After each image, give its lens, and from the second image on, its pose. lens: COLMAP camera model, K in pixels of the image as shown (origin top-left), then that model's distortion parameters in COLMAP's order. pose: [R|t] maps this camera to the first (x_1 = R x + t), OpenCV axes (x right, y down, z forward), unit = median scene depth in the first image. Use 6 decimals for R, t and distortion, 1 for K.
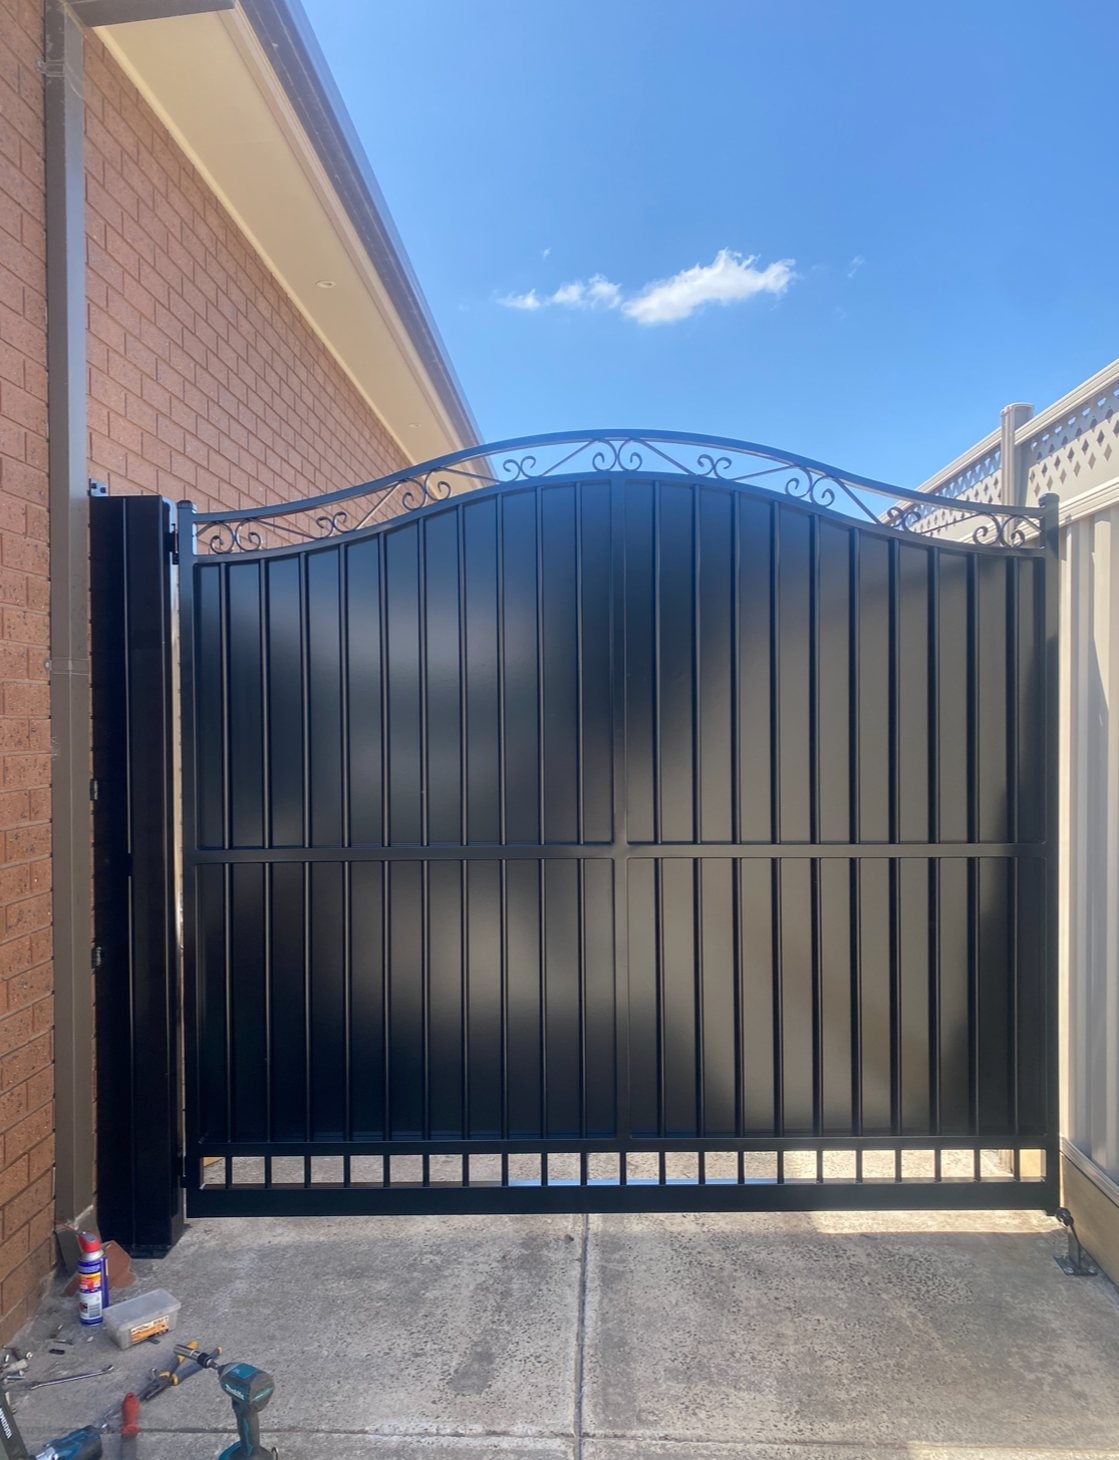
lens RADIAL K [[1147.7, 0, 560.7], [0, 1147.7, 720.9], [0, 0, 1]] dist [-0.002819, -0.004319]
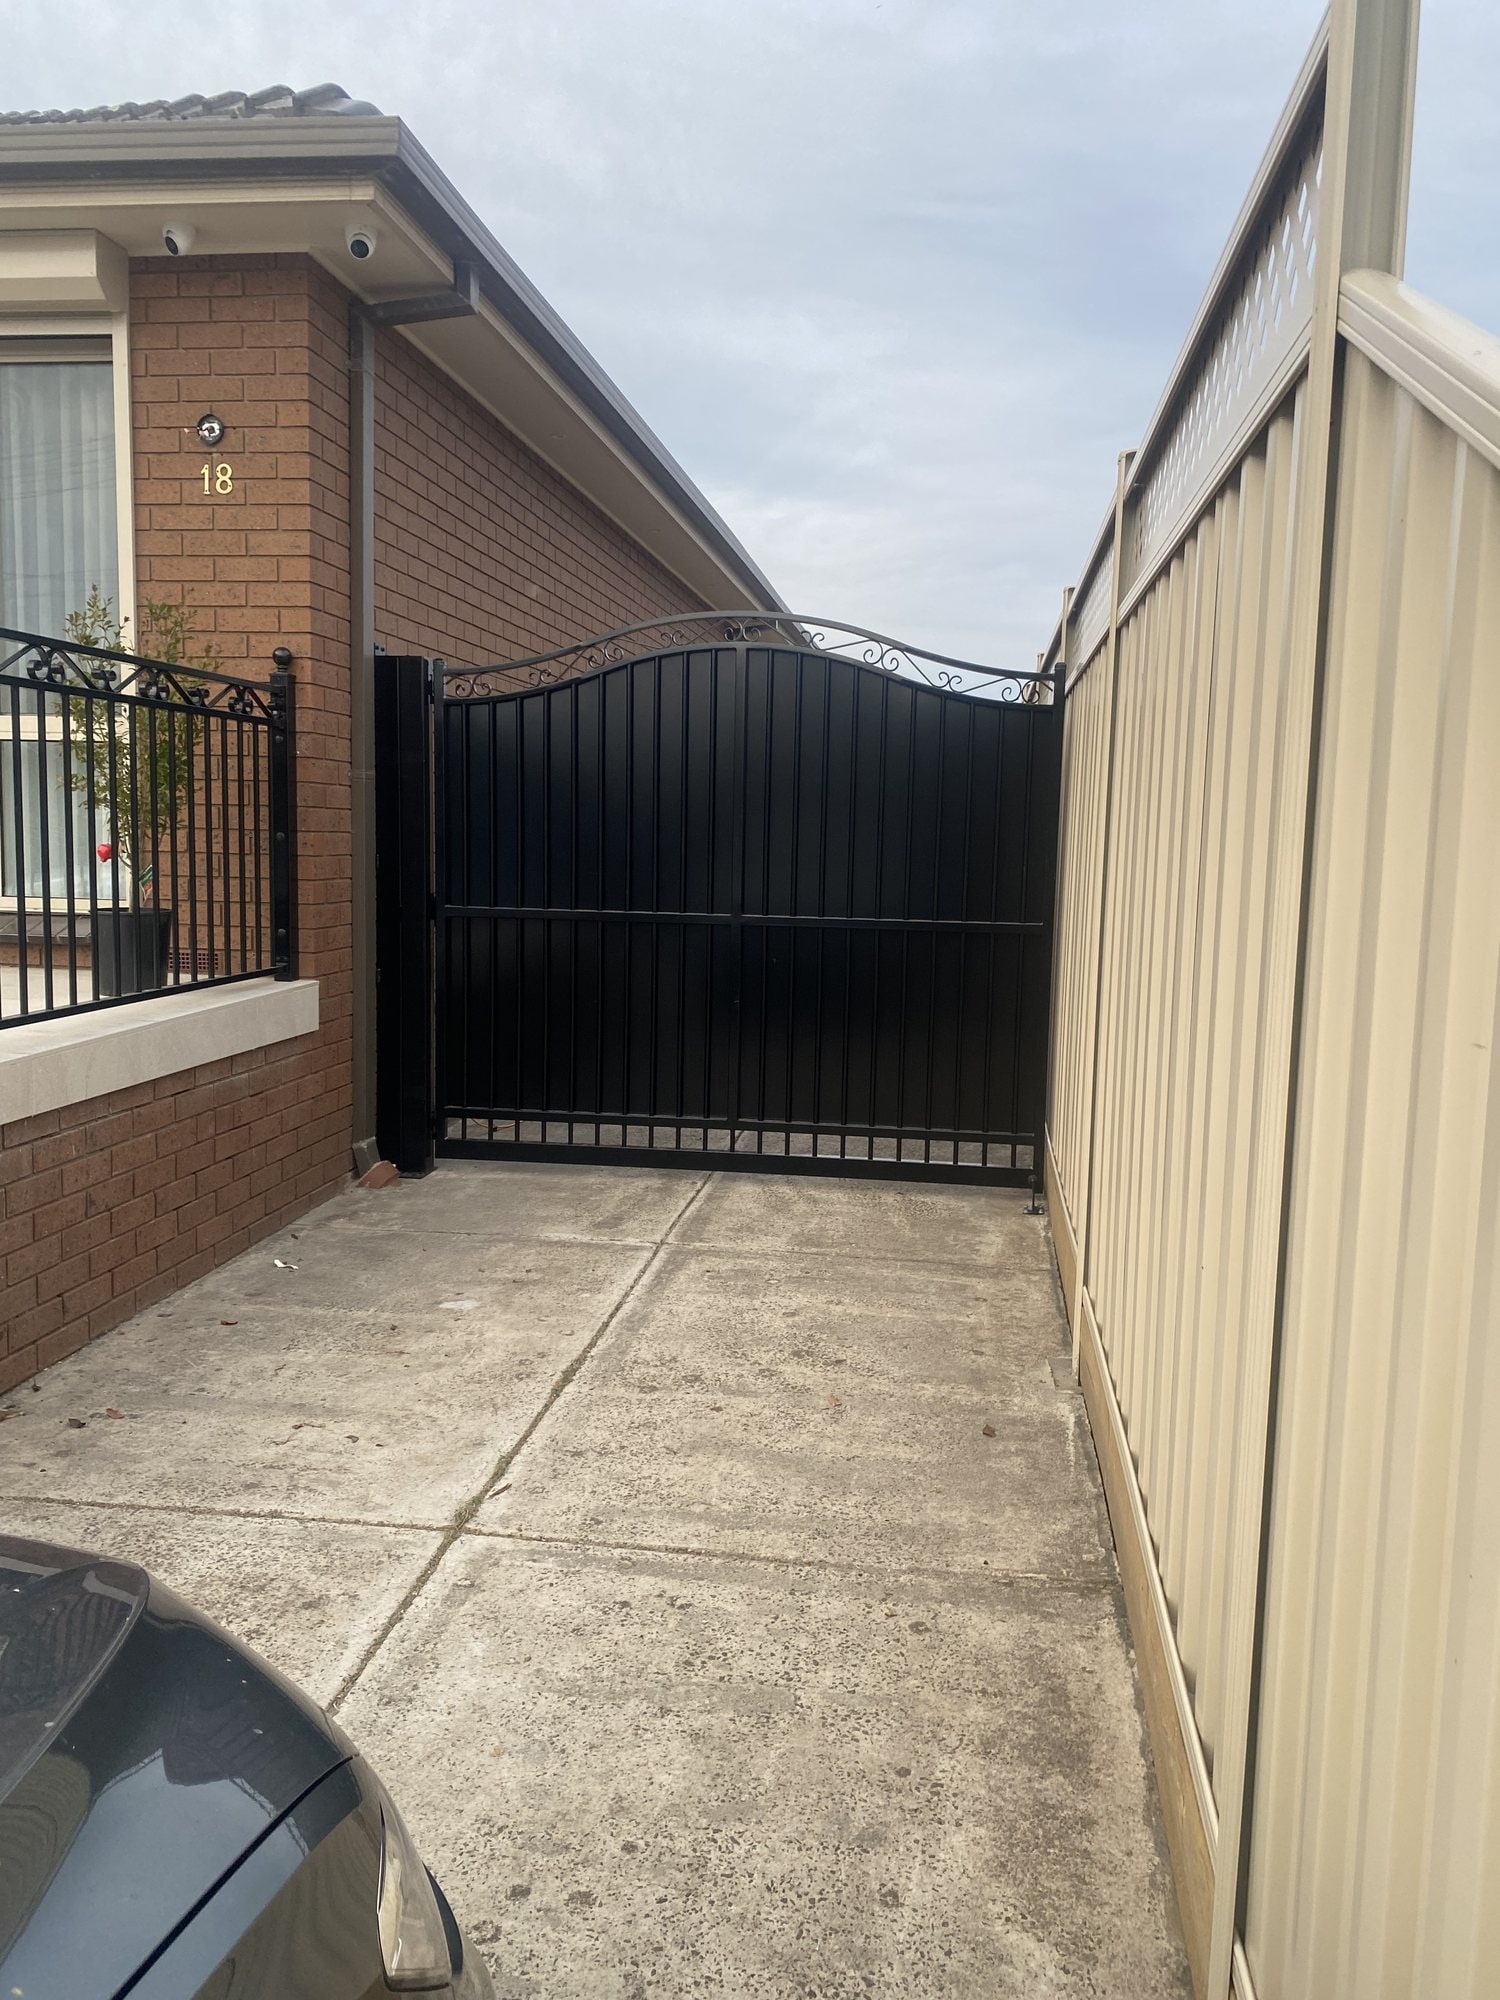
lens RADIAL K [[1537.6, 0, 759.7], [0, 1537.6, 1009.9], [0, 0, 1]] dist [0.049315, -0.000519]
pose [[0.994365, 0.044912, -0.096026, 0.284899], [-0.033568, 0.992606, 0.116643, 0.006858], [0.100554, -0.112762, 0.988521, -0.945726]]
